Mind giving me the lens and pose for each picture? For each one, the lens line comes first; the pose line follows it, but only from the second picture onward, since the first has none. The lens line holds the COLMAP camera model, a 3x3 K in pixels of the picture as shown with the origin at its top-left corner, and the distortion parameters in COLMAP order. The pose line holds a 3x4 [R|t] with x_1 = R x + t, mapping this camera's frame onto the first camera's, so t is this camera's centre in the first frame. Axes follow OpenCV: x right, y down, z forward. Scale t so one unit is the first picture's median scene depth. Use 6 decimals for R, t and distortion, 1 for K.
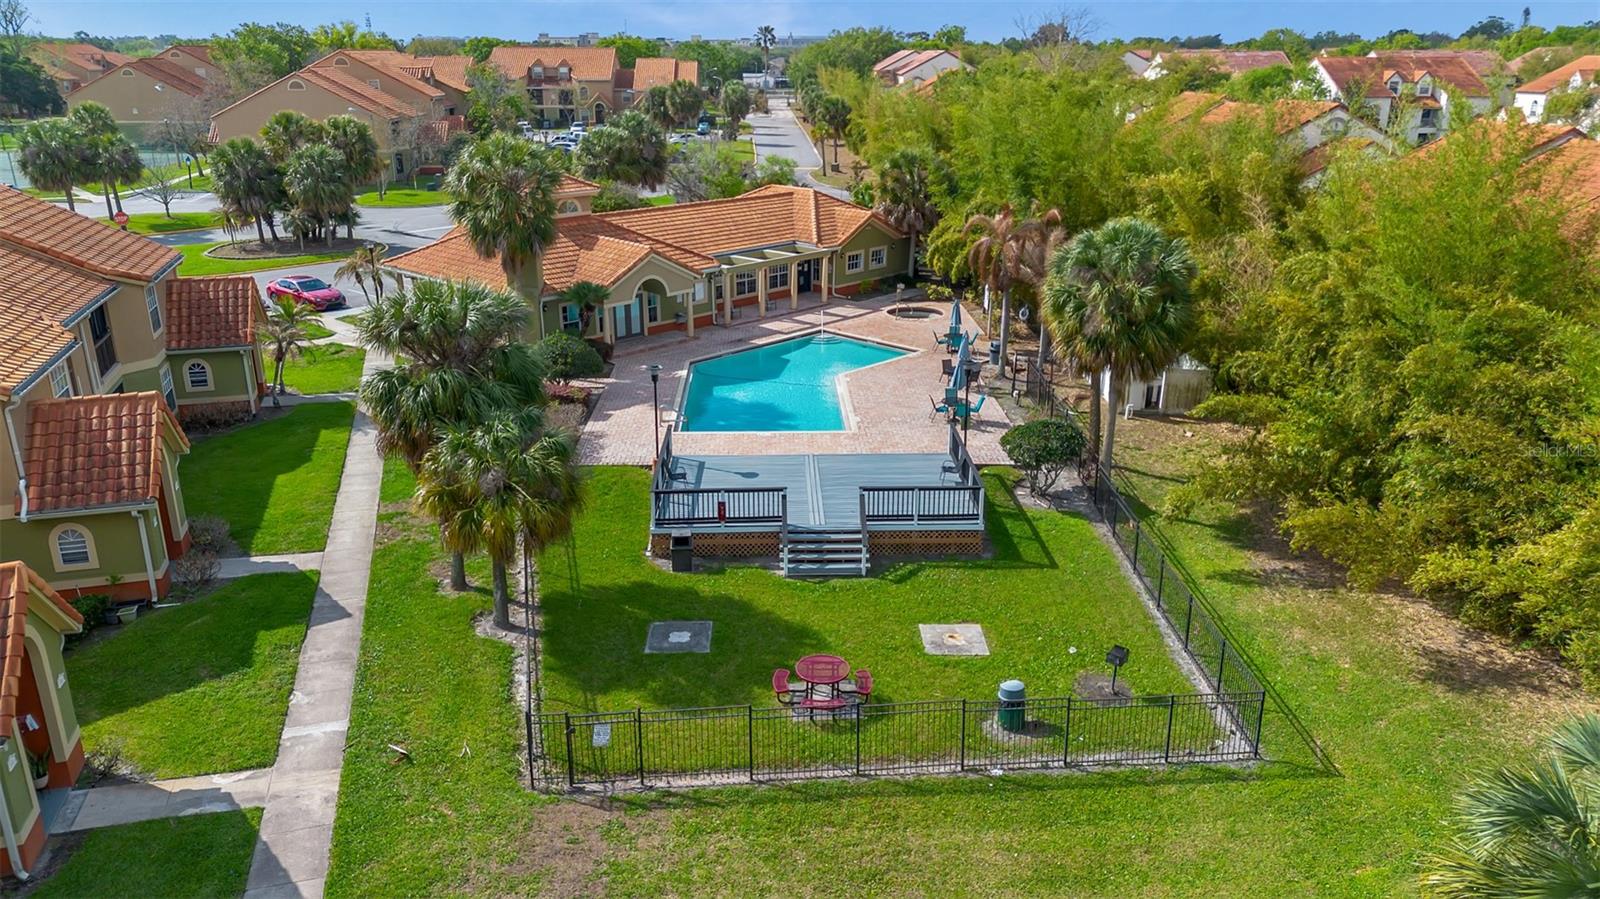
lens RADIAL K [[1130.1, 0, 798.0], [0, 1130.1, 427.1], [0, 0, 1]] dist [0.091467, -0.077177]
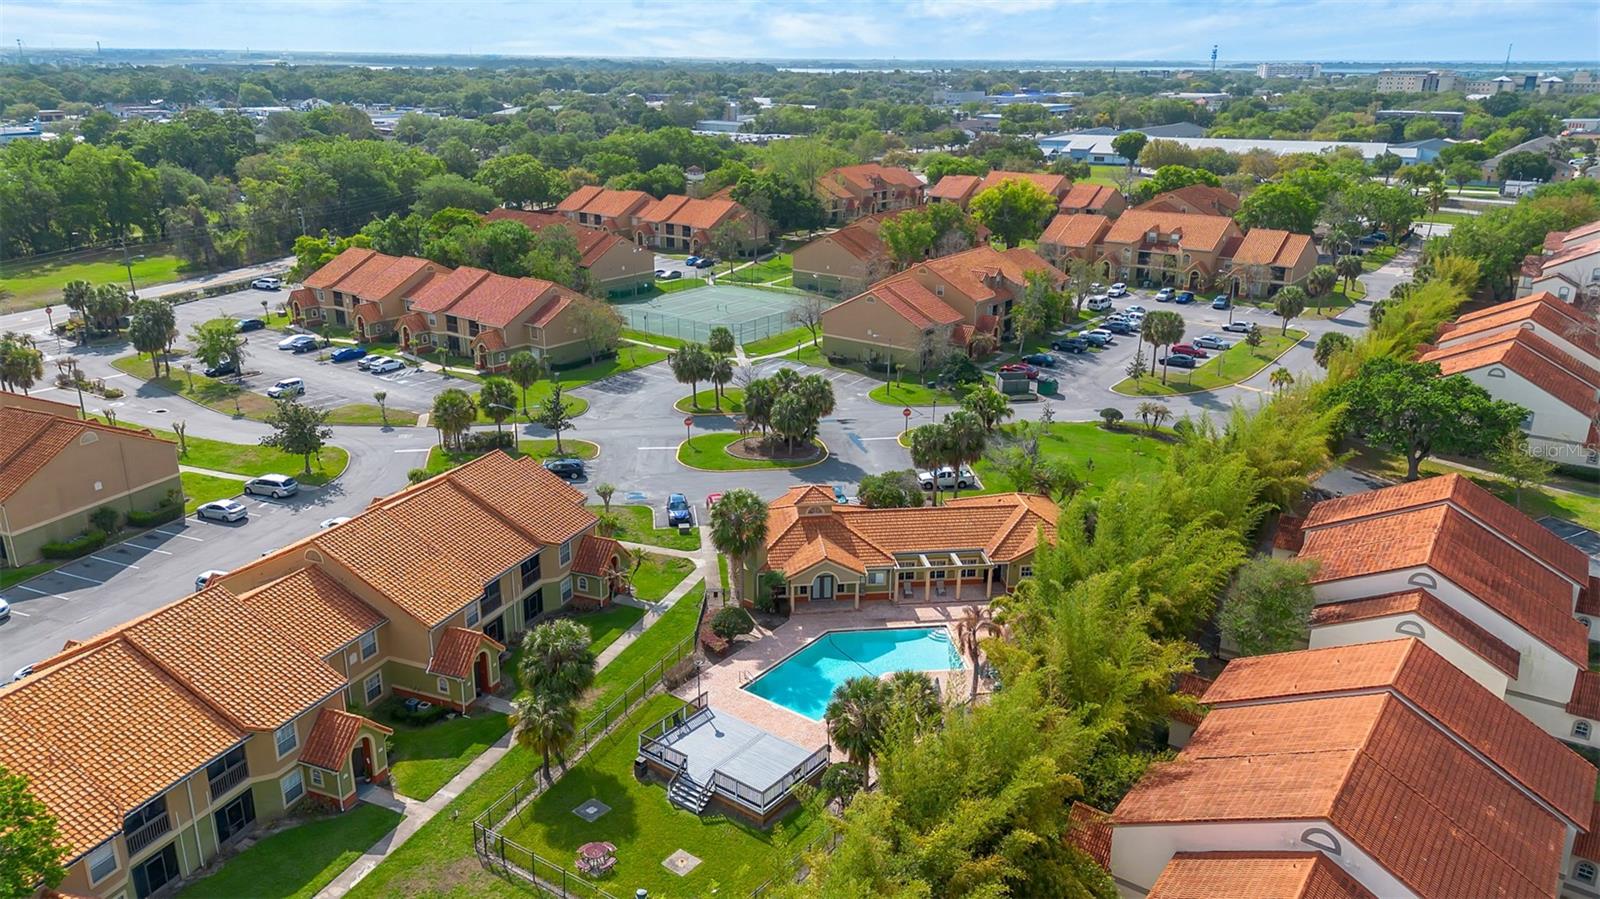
lens RADIAL K [[1130.1, 0, 798.0], [0, 1130.1, 427.1], [0, 0, 1]] dist [0.091467, -0.077177]
pose [[0.773062, 0.198245, -0.602557, 0.981374], [-0.205502, 0.976950, 0.057770, -0.531221], [0.600120, 0.079167, 0.795983, -0.432541]]
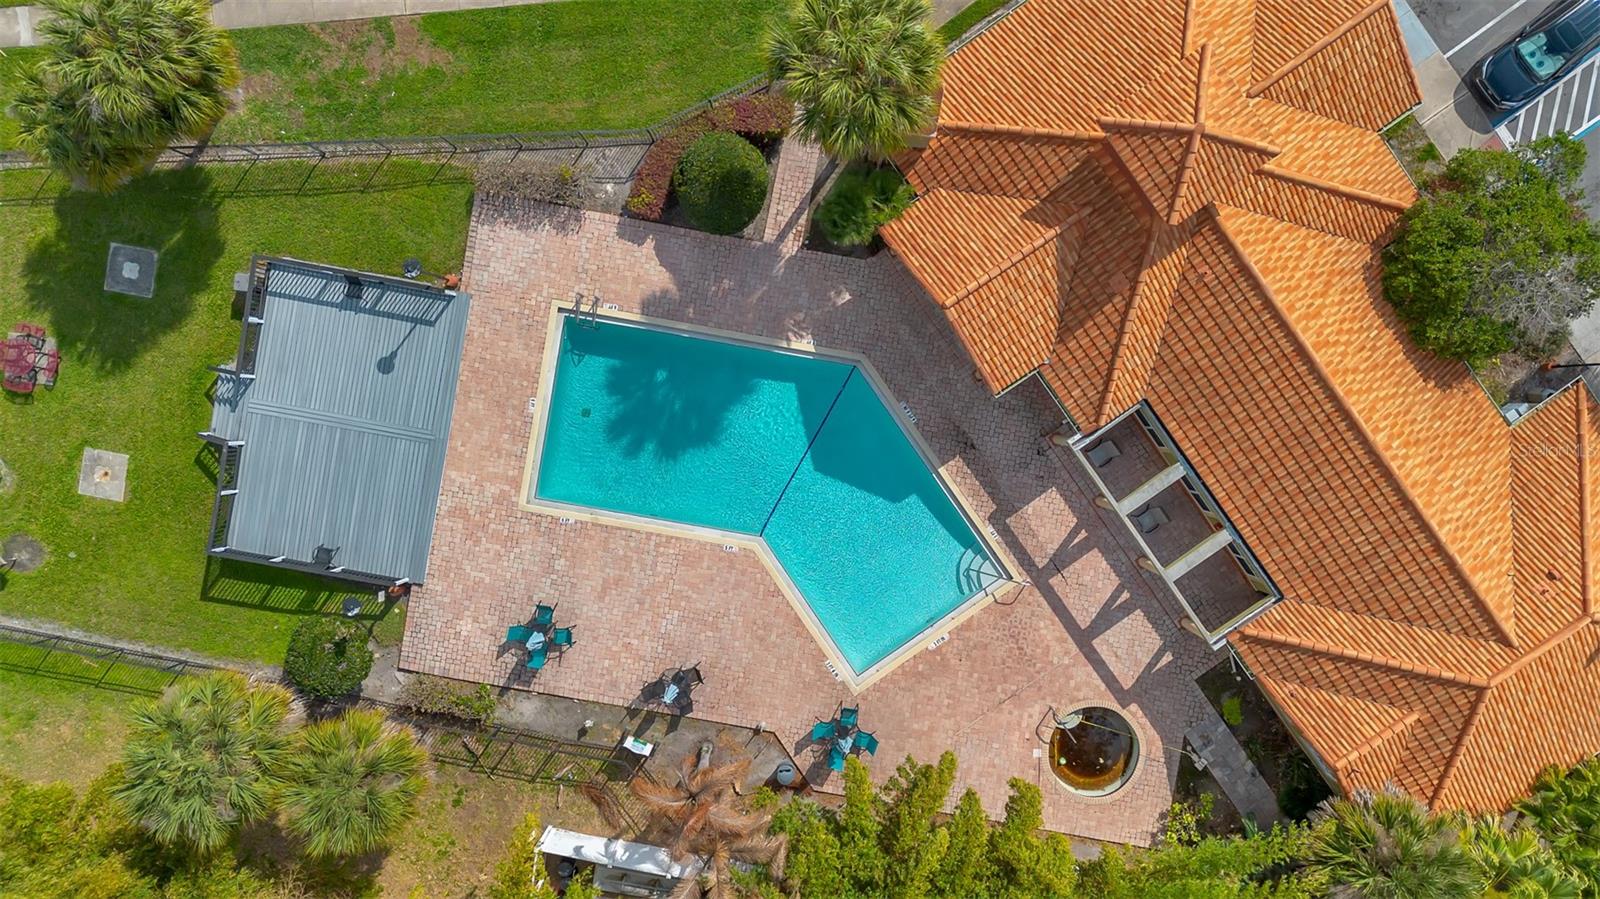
lens RADIAL K [[1130.1, 0, 798.0], [0, 1130.1, 427.1], [0, 0, 1]] dist [0.091467, -0.077177]
pose [[-0.199680, 0.979704, 0.017540, -0.070951], [-0.304166, -0.078991, 0.949338, -0.924087], [0.931456, 0.184229, 0.313766, 0.909875]]
